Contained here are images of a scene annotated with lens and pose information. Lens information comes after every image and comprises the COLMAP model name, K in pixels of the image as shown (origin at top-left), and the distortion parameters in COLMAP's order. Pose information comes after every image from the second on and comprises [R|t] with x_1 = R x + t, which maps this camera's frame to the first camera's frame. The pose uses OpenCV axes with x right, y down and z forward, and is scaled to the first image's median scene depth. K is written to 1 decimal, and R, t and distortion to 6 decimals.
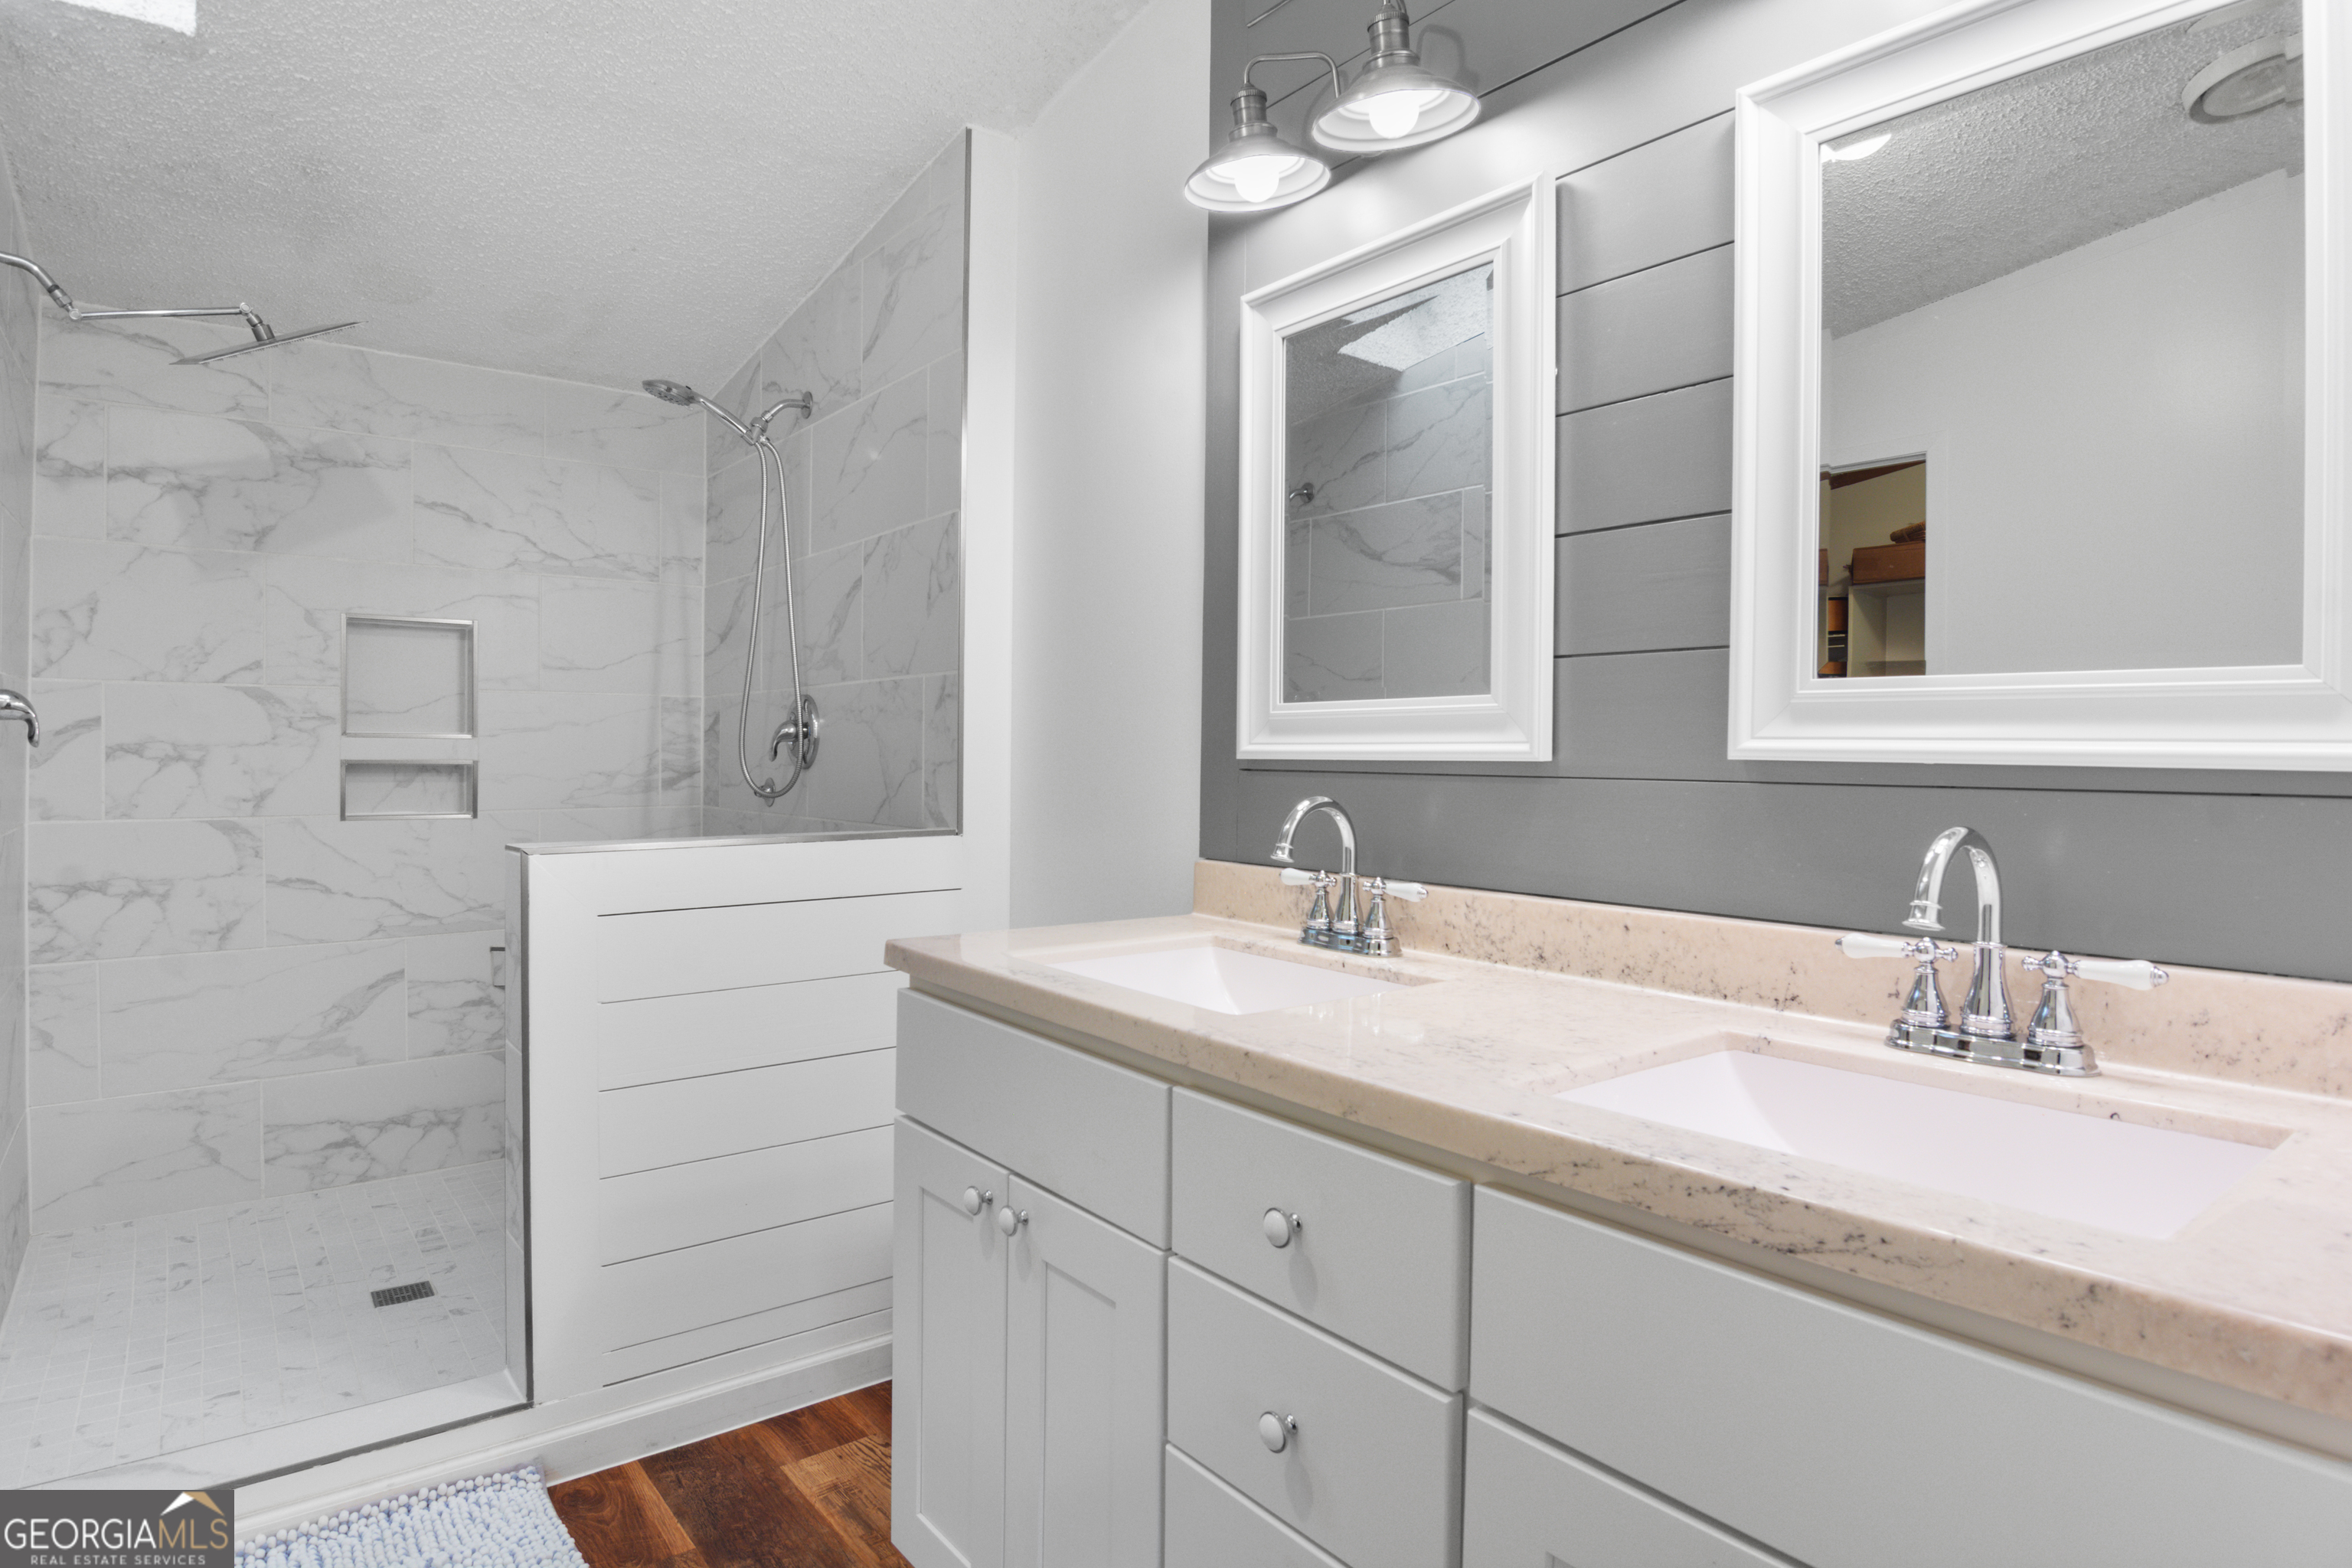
lens RADIAL K [[1285.4, 0, 1169.5], [0, 1285.4, 760.8], [0, 0, 1]] dist [-0.027029, -0.000589]
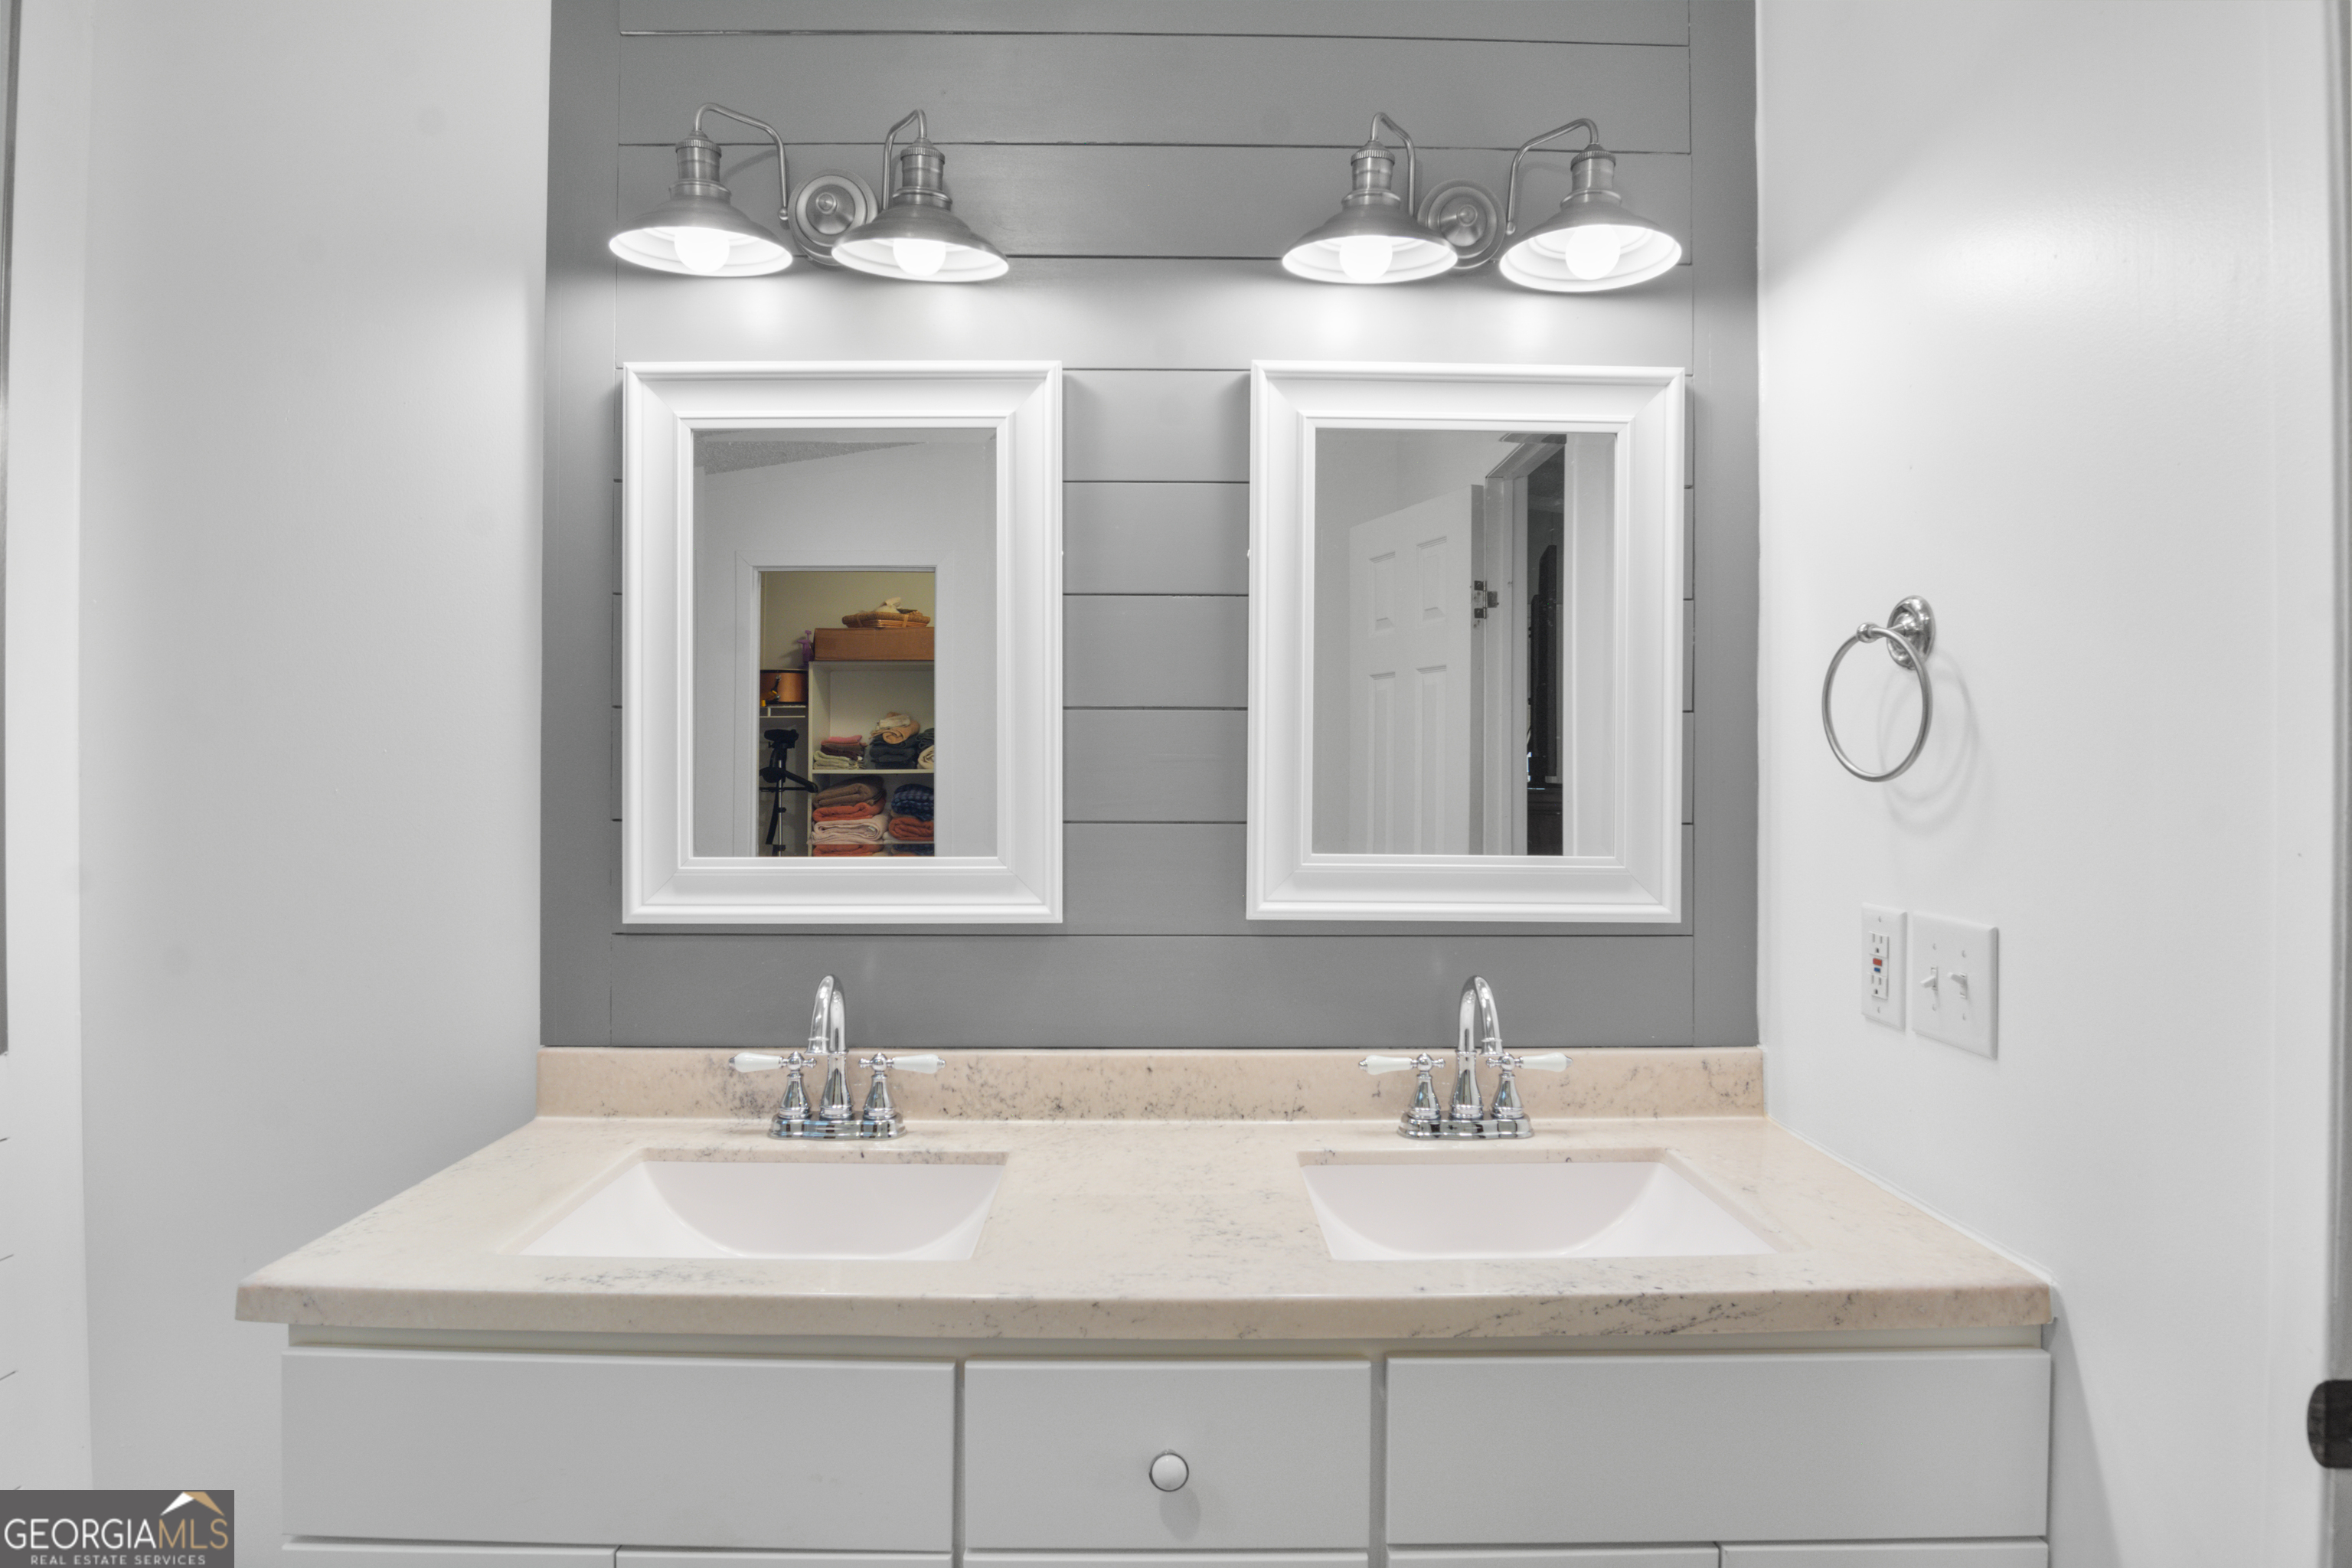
lens RADIAL K [[1277.9, 0, 1174.7], [0, 1277.9, 778.0], [0, 0, 1]] dist [-0.026842, -0.000839]
pose [[0.608161, -0.011394, 0.793732, -0.452057], [0.008798, 0.999932, 0.007614, -0.117268], [-0.793765, 0.002353, 0.608220, 0.266082]]
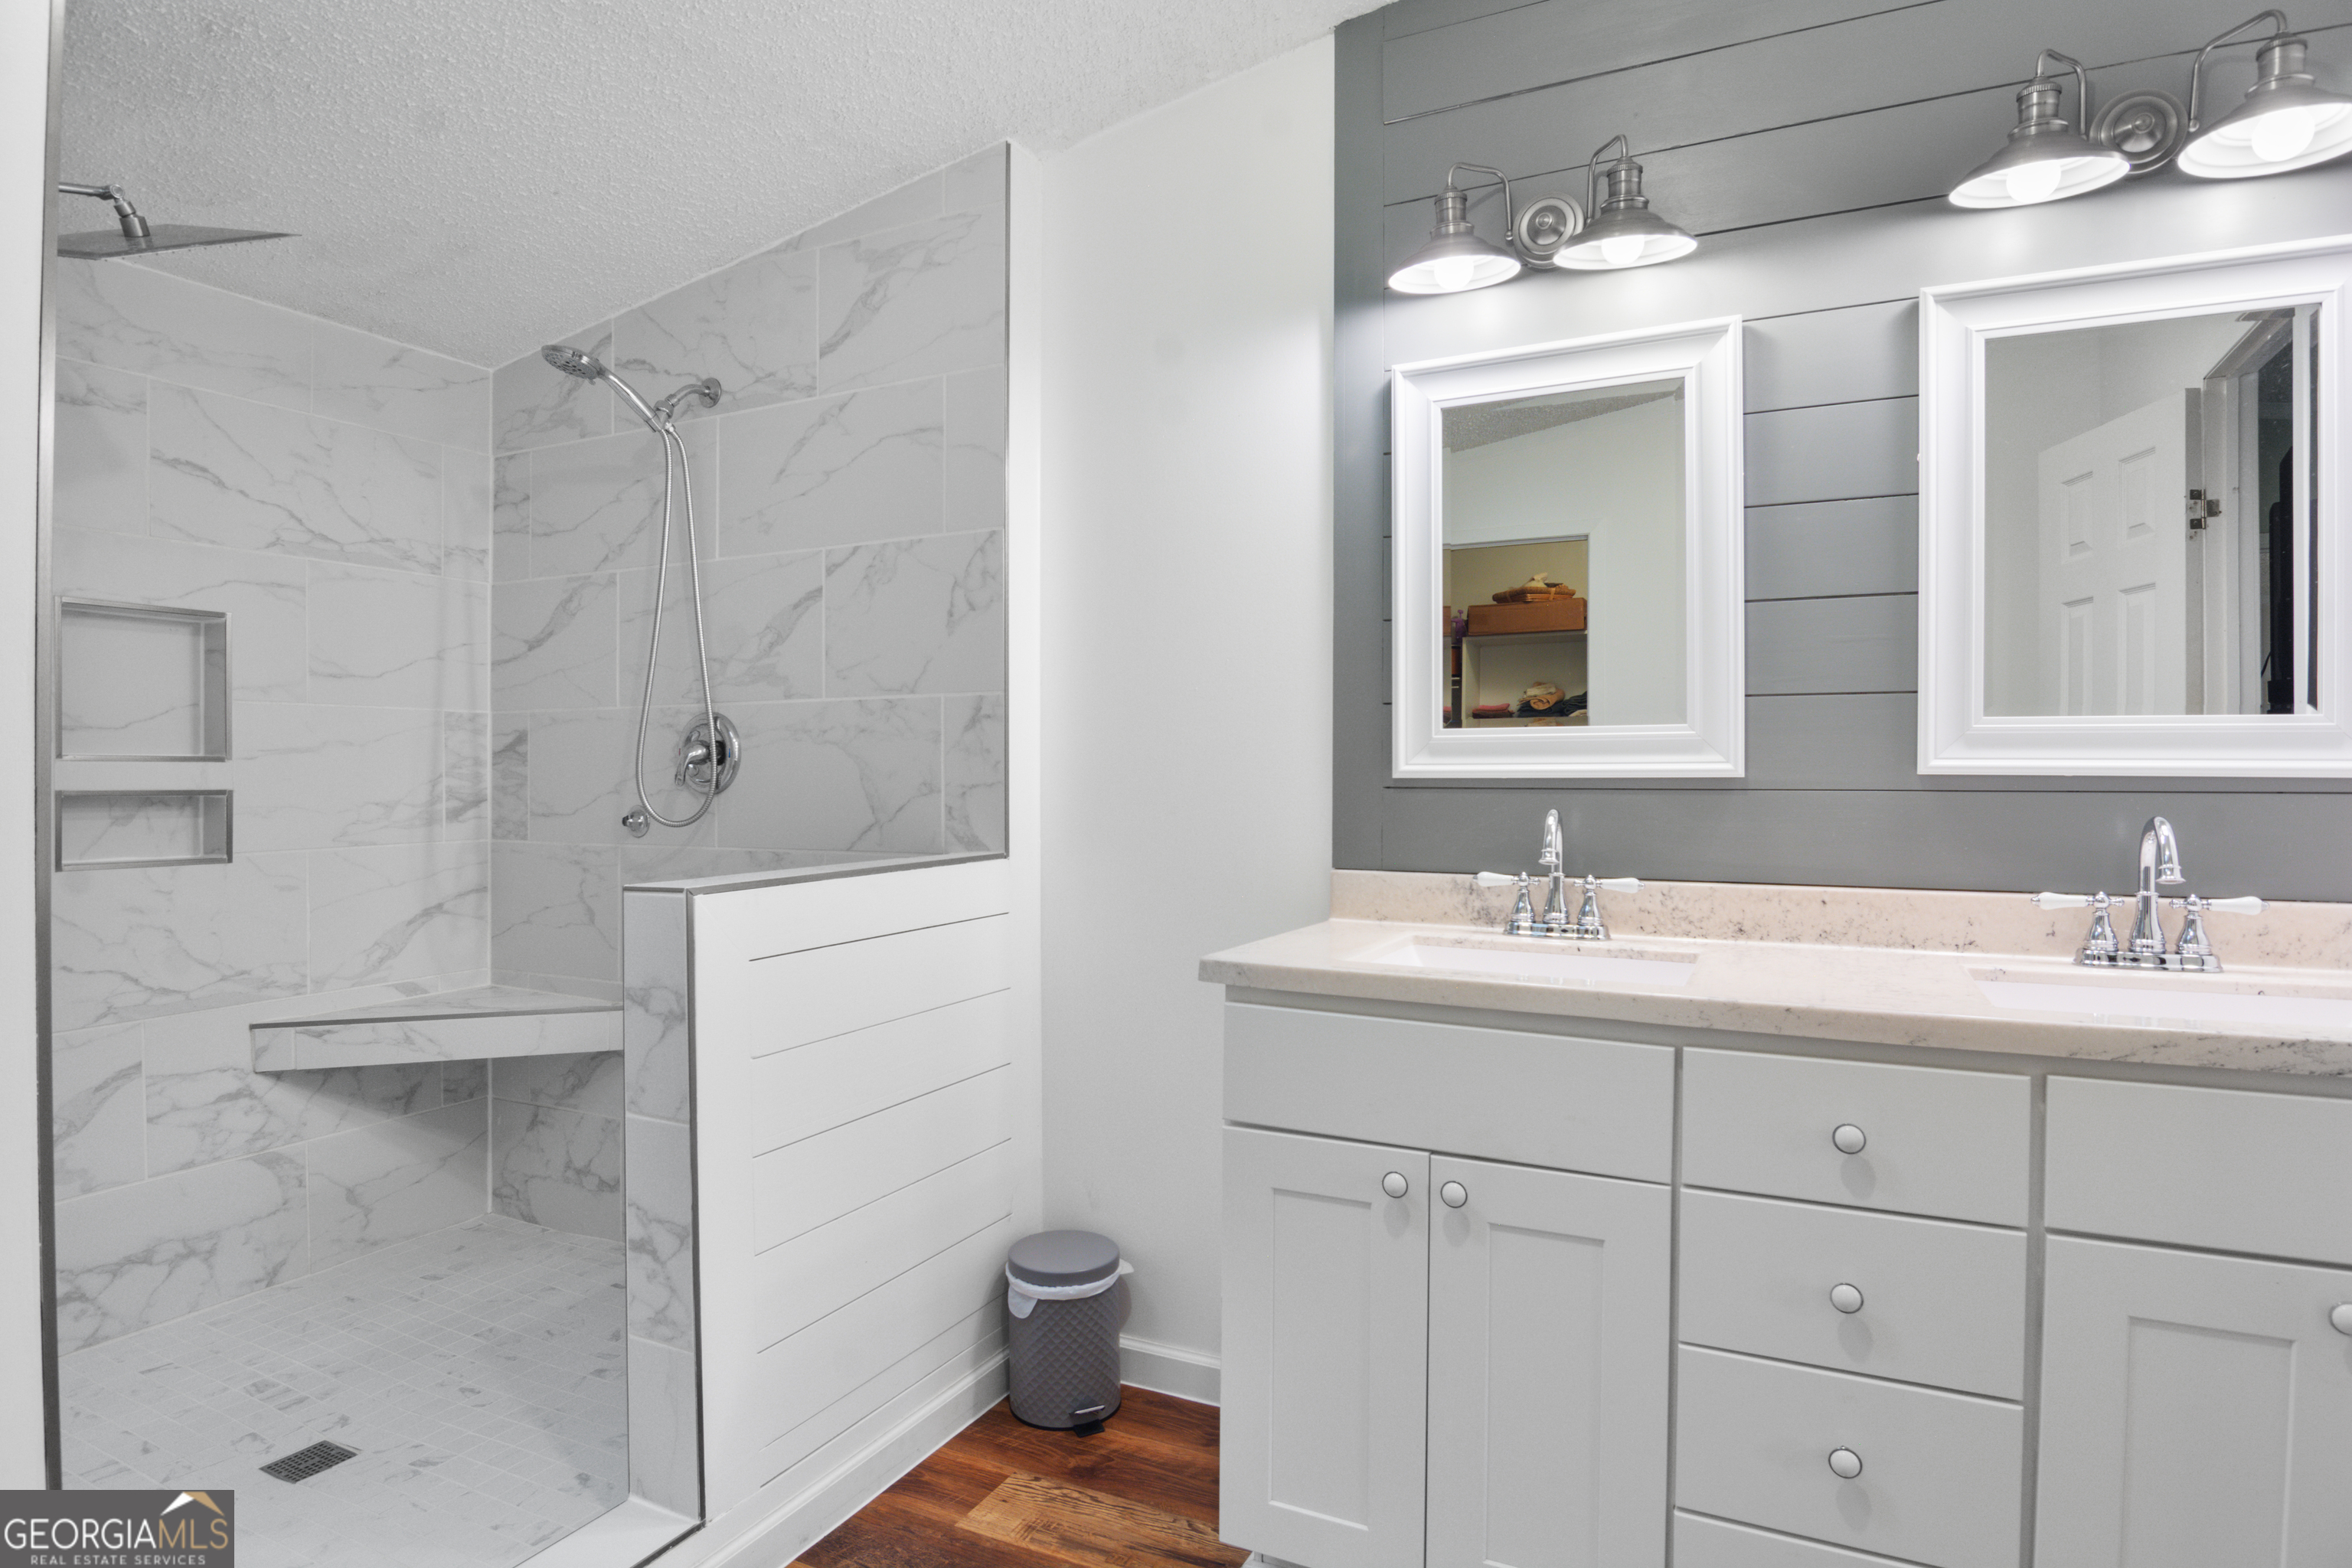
lens RADIAL K [[1277.9, 0, 1174.7], [0, 1277.9, 778.0], [0, 0, 1]] dist [-0.026842, -0.000839]
pose [[0.903702, -0.008967, 0.428067, -0.711737], [0.009818, 0.999952, 0.000222, -0.004128], [-0.428049, 0.004002, 0.903747, 0.090197]]
